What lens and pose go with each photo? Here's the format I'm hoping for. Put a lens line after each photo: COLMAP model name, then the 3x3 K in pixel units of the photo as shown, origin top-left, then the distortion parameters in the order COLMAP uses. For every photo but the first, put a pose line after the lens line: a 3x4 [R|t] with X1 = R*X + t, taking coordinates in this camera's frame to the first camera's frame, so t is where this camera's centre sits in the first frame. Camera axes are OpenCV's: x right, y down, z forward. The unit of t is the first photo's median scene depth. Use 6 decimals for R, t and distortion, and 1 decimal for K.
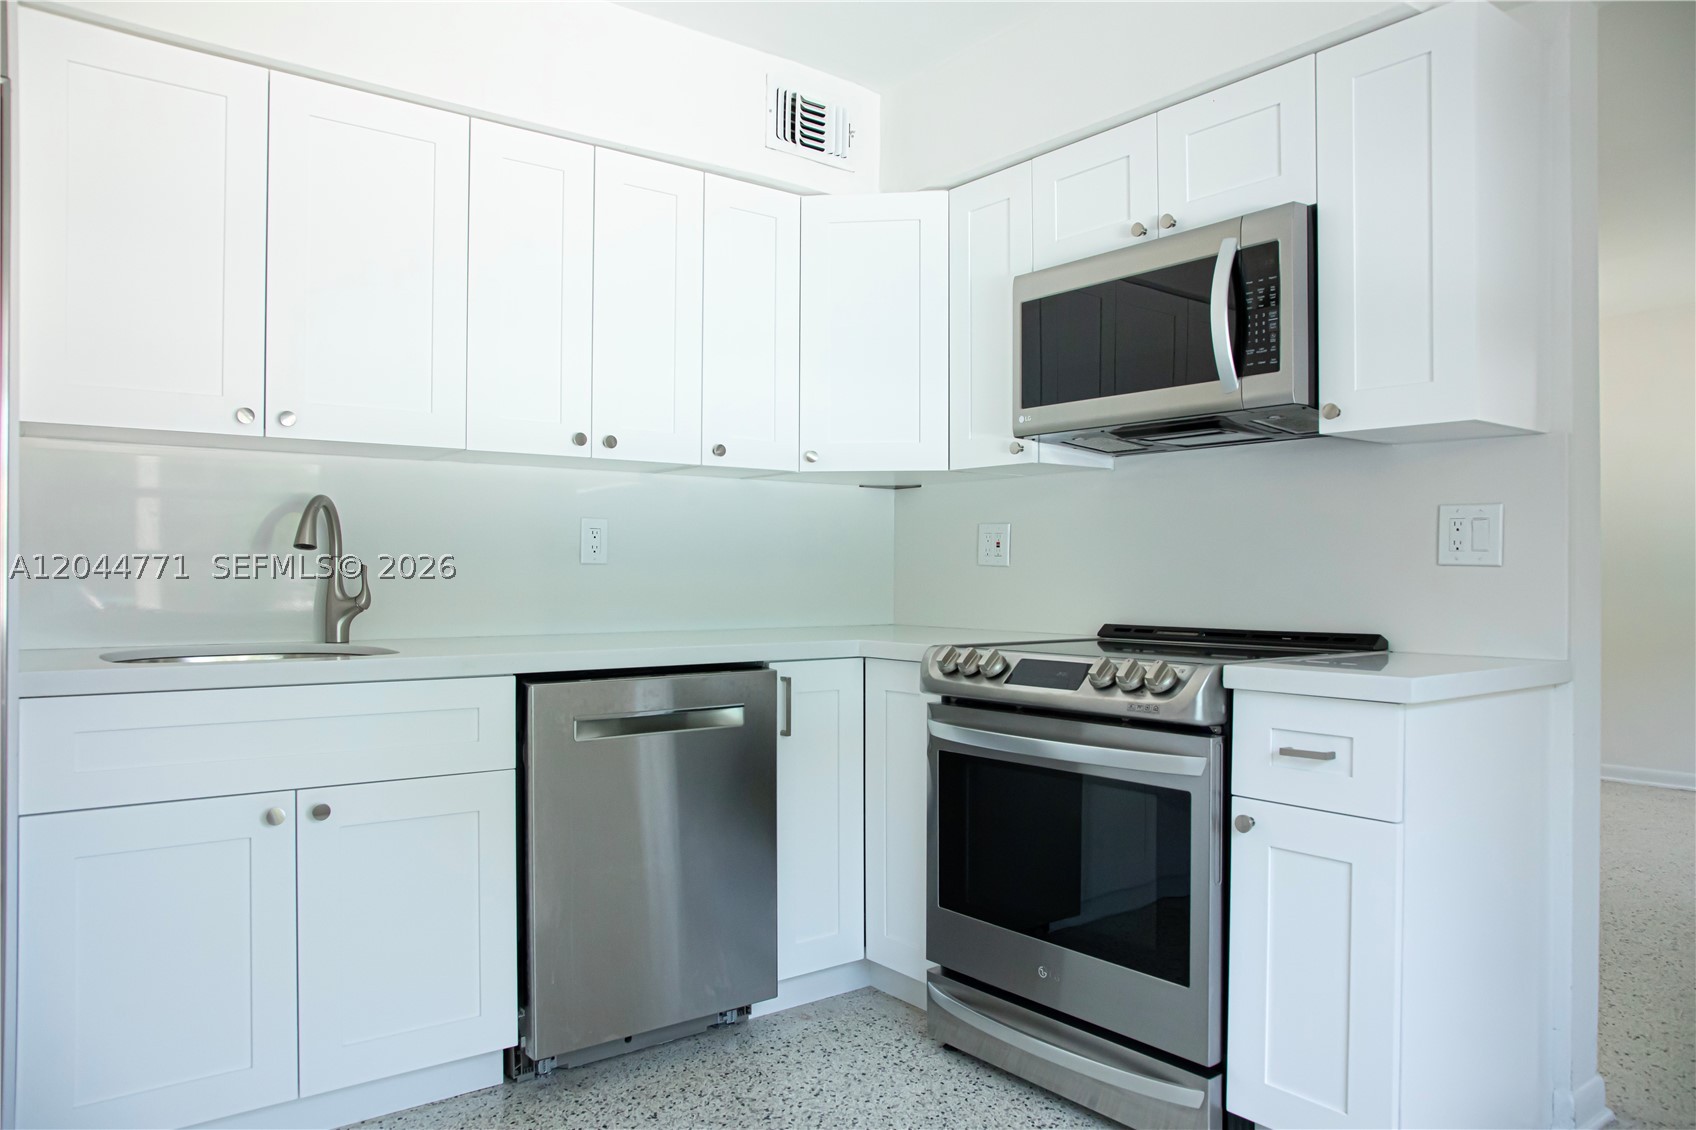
lens RADIAL K [[1185.7, 0, 848.0], [0, 1185.7, 565.0], [0, 0, 1]] dist [-0.042950, 0.000156]
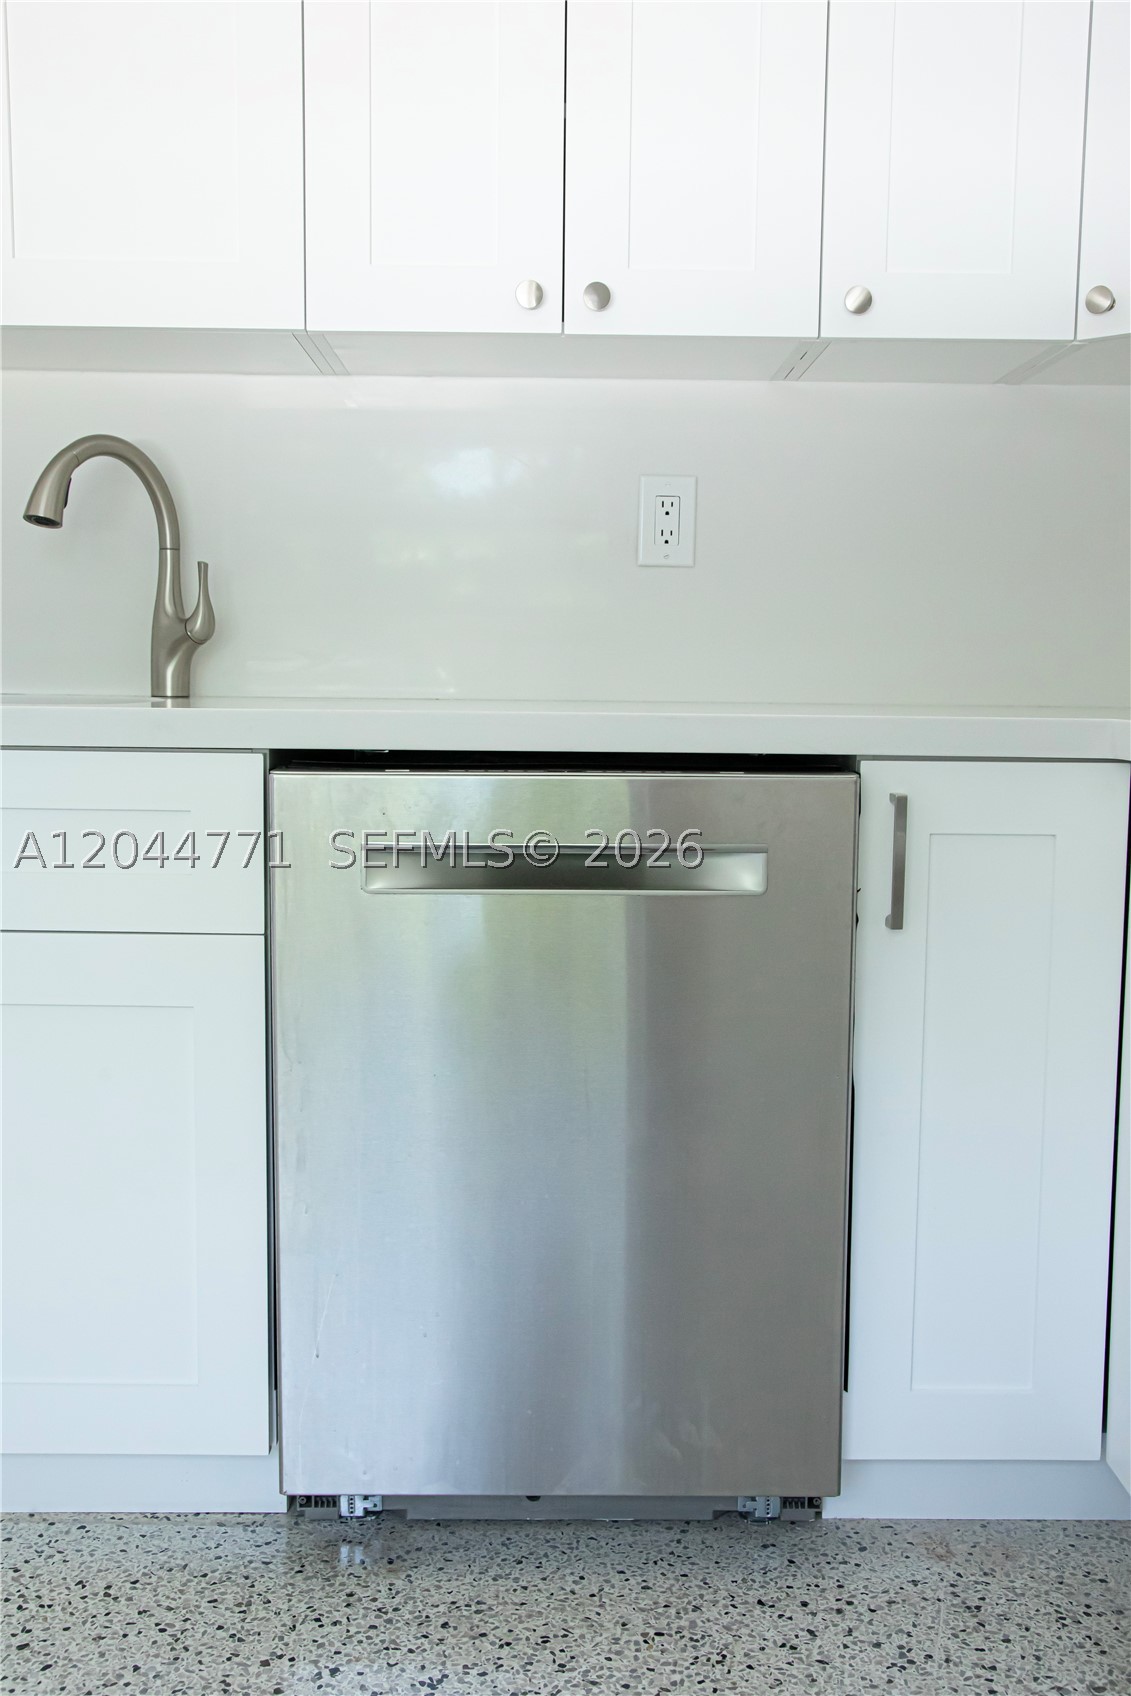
lens RADIAL K [[1674.6, 0, 565.5], [0, 1674.6, 848.0], [0, 0, 1]] dist [0.002381, 0.012616]
pose [[0.794677, 0.069373, -0.603056, 0.249998], [-0.005977, 0.994294, 0.106504, 0.054889], [0.607003, -0.081032, 0.790557, 0.488952]]
